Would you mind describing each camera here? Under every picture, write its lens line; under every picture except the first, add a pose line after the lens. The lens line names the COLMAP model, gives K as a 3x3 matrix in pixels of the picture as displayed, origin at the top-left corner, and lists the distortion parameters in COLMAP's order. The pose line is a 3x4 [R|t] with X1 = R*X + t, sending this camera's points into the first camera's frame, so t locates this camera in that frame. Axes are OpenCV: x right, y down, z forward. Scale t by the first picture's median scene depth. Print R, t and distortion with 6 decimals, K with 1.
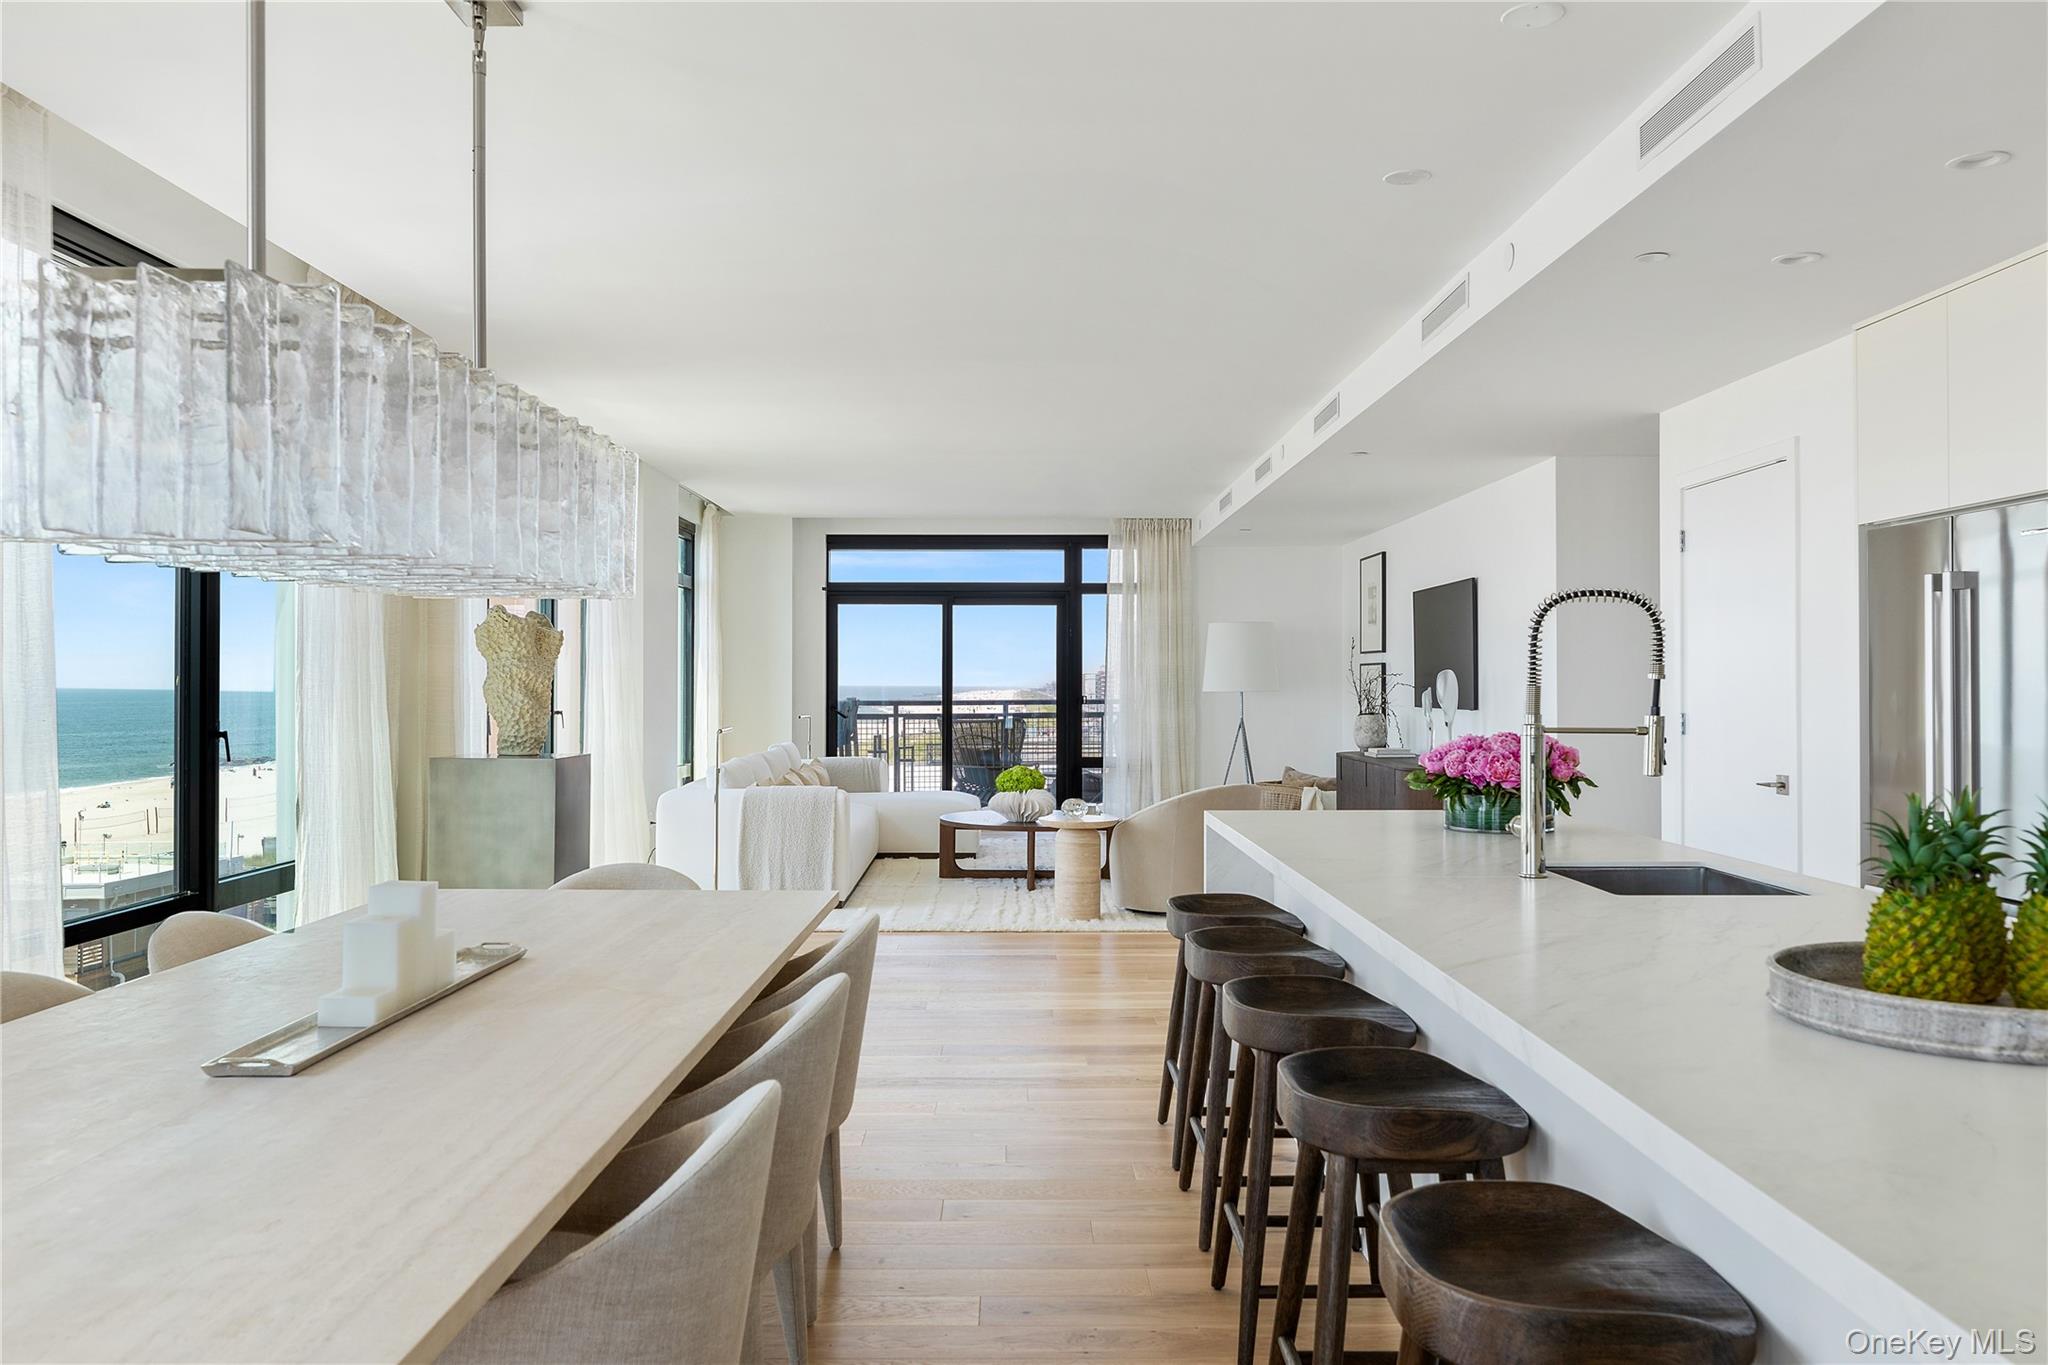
lens RADIAL K [[1553.3, 0, 1024.0], [0, 1553.3, 682.5], [0, 0, 1]] dist [0.044925, -0.001161]
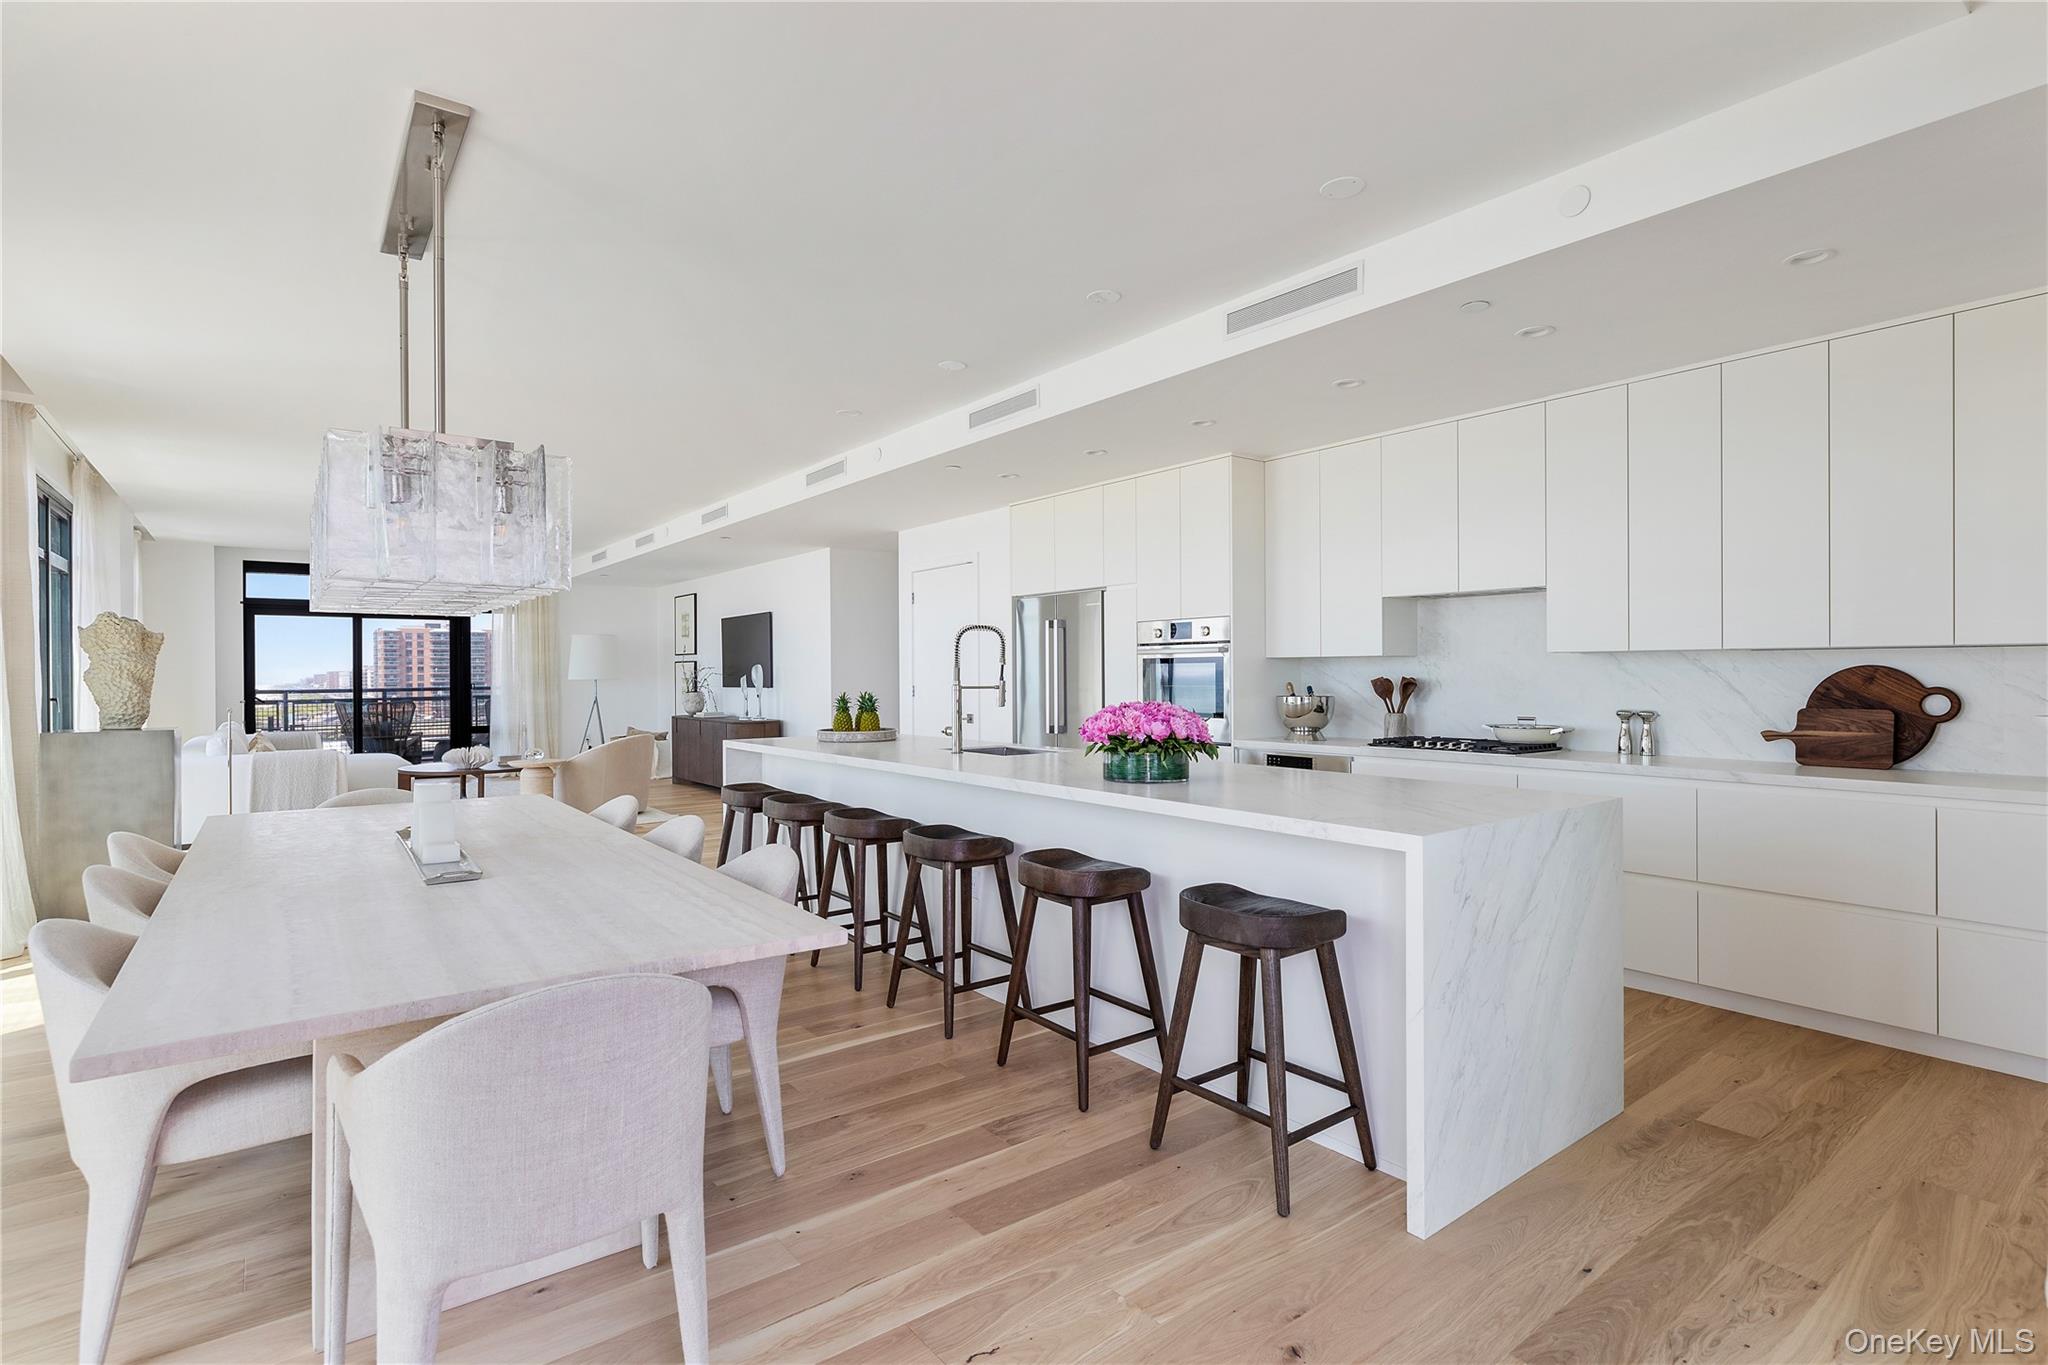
lens RADIAL K [[992.8, 0, 1024.0], [0, 992.8, 682.5], [0, 0, 1]] dist [-0.000257, -0.000028]
pose [[0.807878, -0.010362, 0.589259, -0.096366], [0.006414, 0.999941, 0.008790, 0.002707], [-0.589315, -0.003322, 0.807896, -0.043863]]
